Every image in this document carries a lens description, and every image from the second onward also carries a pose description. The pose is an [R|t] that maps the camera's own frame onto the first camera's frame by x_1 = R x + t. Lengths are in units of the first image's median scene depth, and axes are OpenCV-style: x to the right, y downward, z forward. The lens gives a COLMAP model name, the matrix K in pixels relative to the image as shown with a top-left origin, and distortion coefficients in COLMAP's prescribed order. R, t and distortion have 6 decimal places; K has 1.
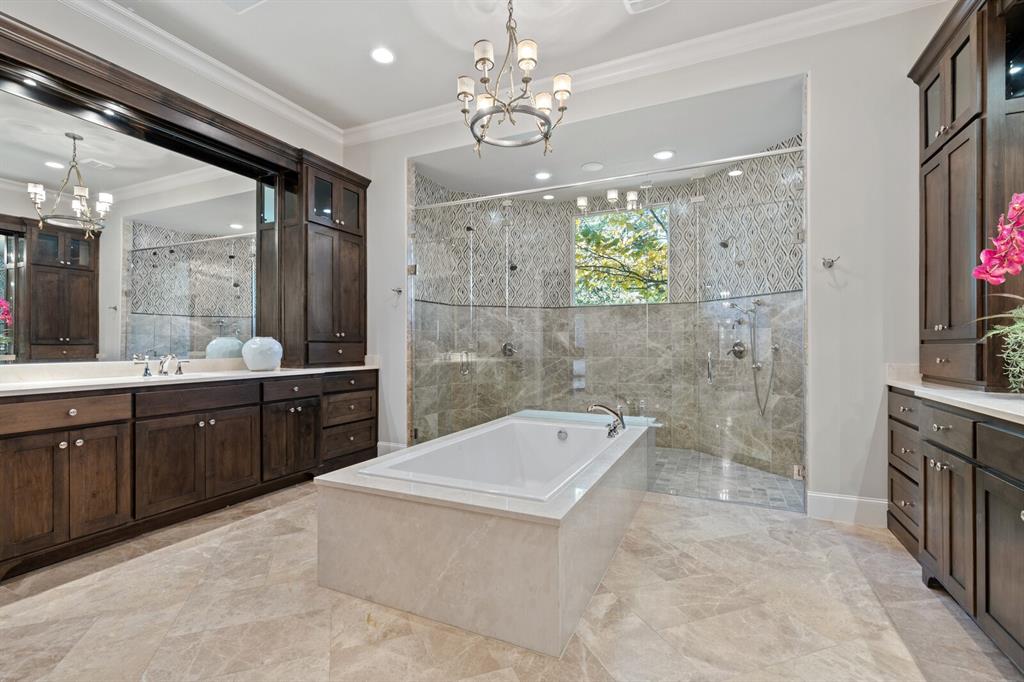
lens RADIAL K [[457.5, 0, 506.9], [0, 457.5, 343.7], [0, 0, 1]] dist [0.001209, 0.000488]
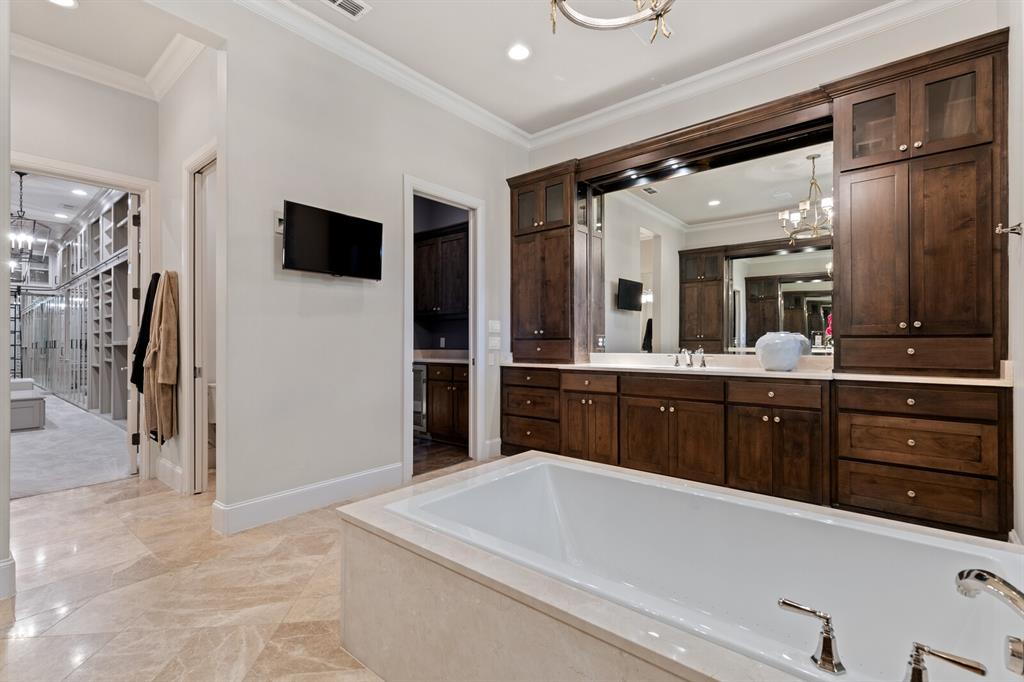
lens RADIAL K [[457.5, 0, 506.9], [0, 457.5, 343.7], [0, 0, 1]] dist [0.001209, 0.000488]
pose [[-0.257498, 0.002824, -0.966275, 0.536784], [0.002570, 0.999994, 0.002238, 0.004420], [0.966275, -0.001907, -0.257504, 0.865050]]
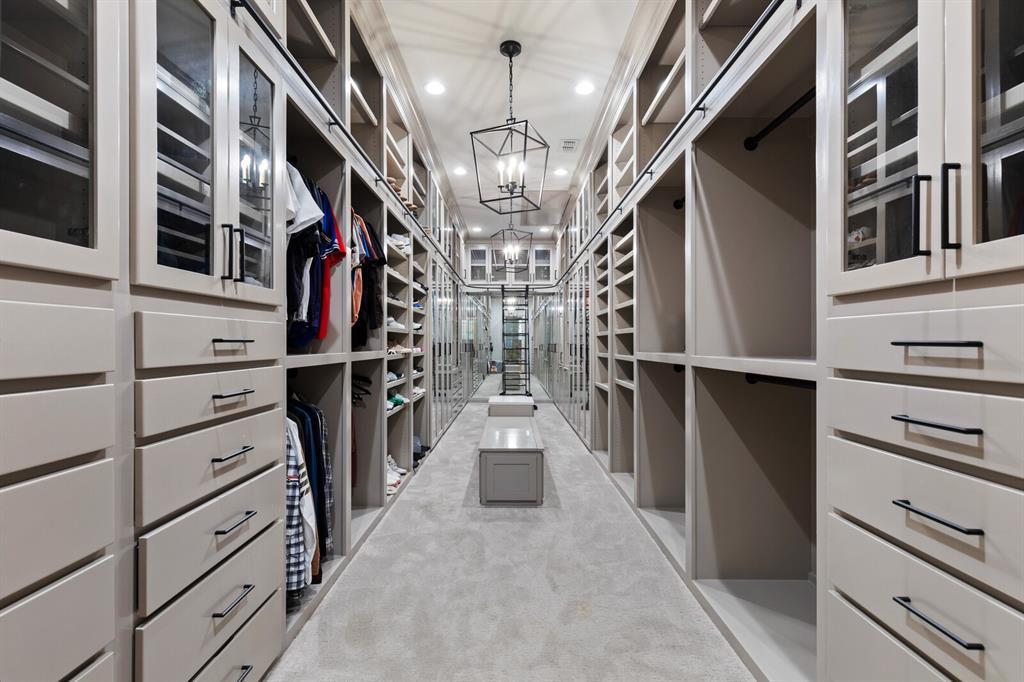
lens RADIAL K [[457.5, 0, 506.9], [0, 457.5, 343.7], [0, 0, 1]] dist [0.001209, 0.000488]
pose [[-0.910093, 0.005135, -0.414371, 0.377737], [0.004722, 0.999987, 0.002019, -0.002260], [0.414376, -0.000119, -0.910106, 0.594665]]
